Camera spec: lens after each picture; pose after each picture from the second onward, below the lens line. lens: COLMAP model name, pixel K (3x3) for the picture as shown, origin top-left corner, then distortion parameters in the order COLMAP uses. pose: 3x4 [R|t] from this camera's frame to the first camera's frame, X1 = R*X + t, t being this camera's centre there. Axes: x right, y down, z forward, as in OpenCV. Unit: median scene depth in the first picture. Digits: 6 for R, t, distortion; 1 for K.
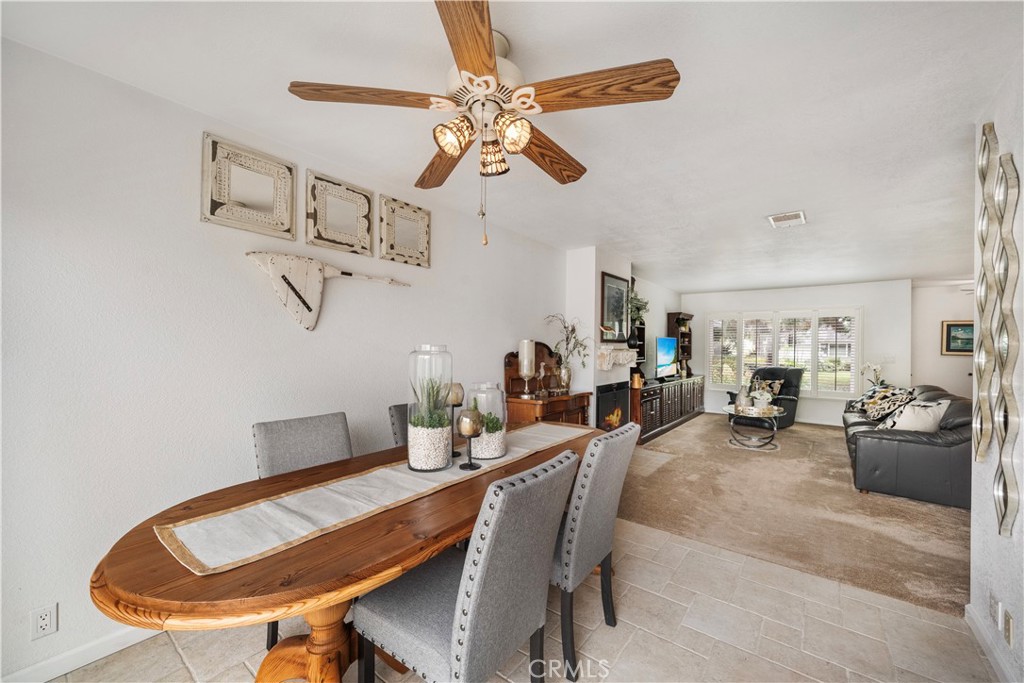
lens RADIAL K [[394.6, 0, 516.5], [0, 394.6, 344.7], [0, 0, 1]] dist [-0.001272, -0.000107]
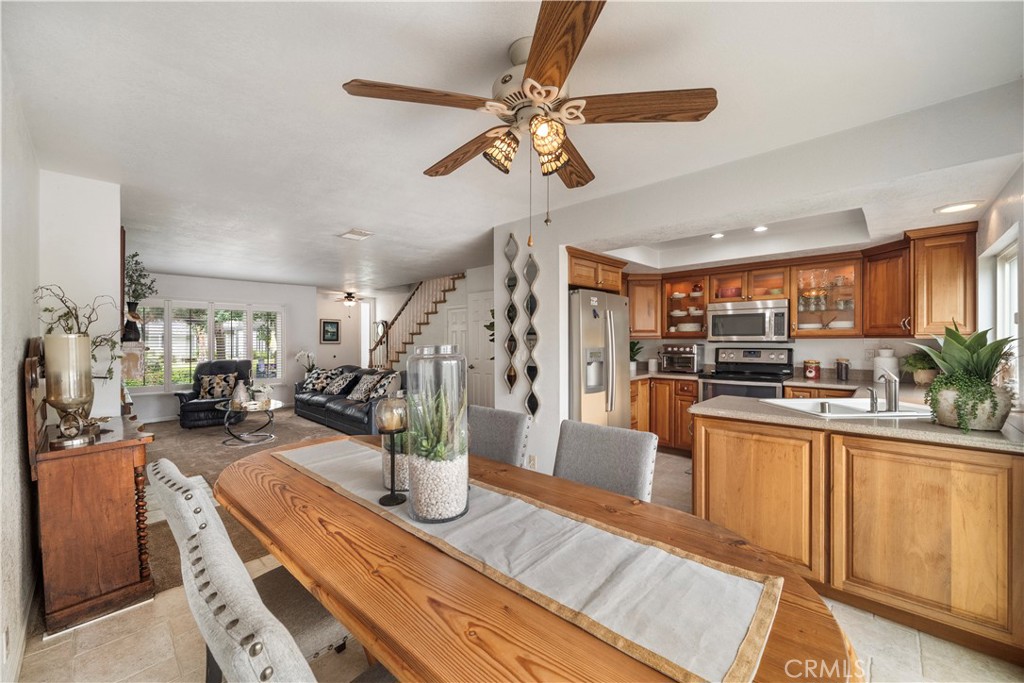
lens RADIAL K [[397.0, 0, 511.3], [0, 397.0, 336.9], [0, 0, 1]] dist [-0.000888, 0.000045]
pose [[0.095657, -0.006899, 0.995390, -0.250641], [0.003234, 0.999973, 0.006620, -0.005040], [-0.995409, 0.002586, 0.095676, 0.212970]]
